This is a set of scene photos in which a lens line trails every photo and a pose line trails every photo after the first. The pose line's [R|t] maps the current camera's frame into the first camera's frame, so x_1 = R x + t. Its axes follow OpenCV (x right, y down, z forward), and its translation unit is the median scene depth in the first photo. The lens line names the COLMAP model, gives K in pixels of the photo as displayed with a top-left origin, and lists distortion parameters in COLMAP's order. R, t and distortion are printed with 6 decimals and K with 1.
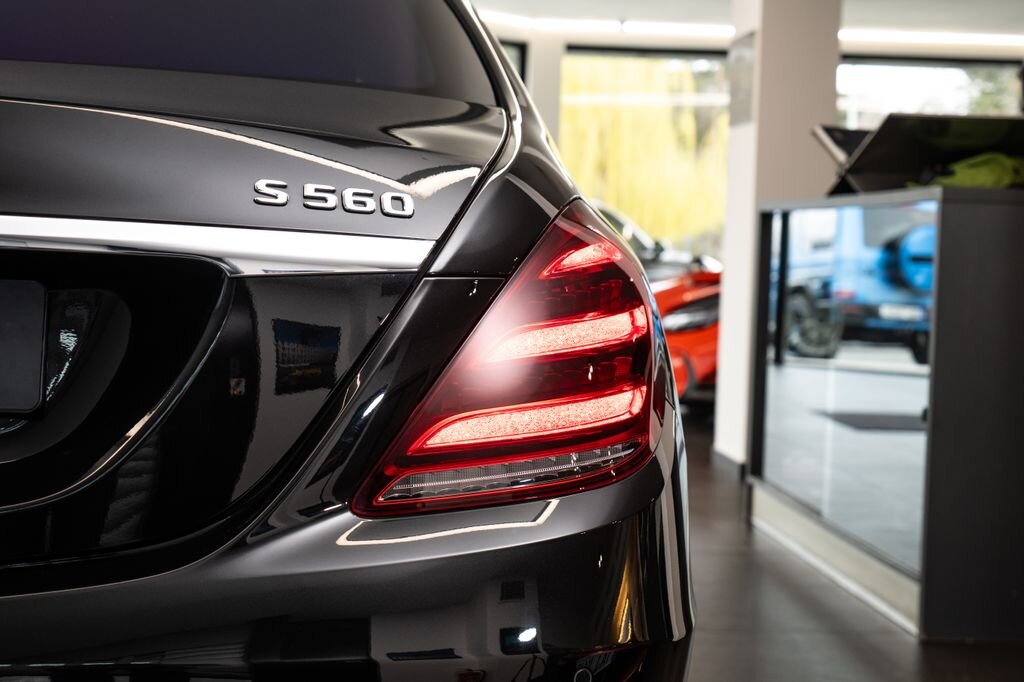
lens RADIAL K [[1859.0, 0, 514.9], [0, 1859.0, 345.3], [0, 0, 1]] dist [-0.032142, 0.000000]
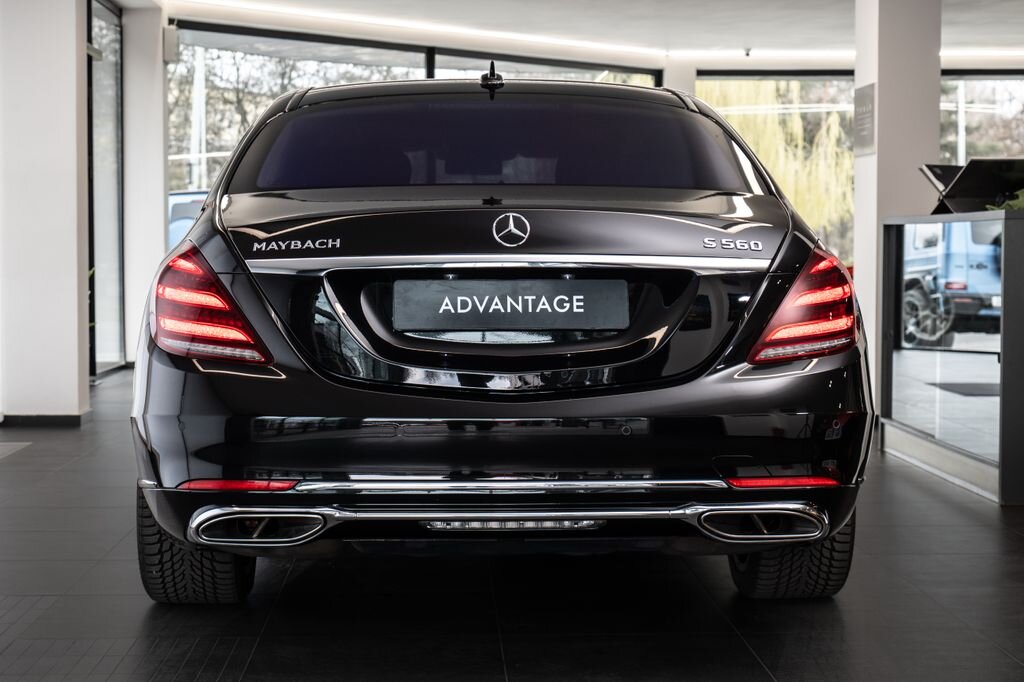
lens RADIAL K [[1859.0, 0, 506.1], [0, 1859.0, 335.8], [0, 0, 1]] dist [-0.032142, 0.000000]
pose [[0.997504, -0.028380, -0.064651, -0.085928], [0.027820, 0.999567, -0.009543, 0.022297], [0.064894, 0.007721, 0.997862, -0.556810]]
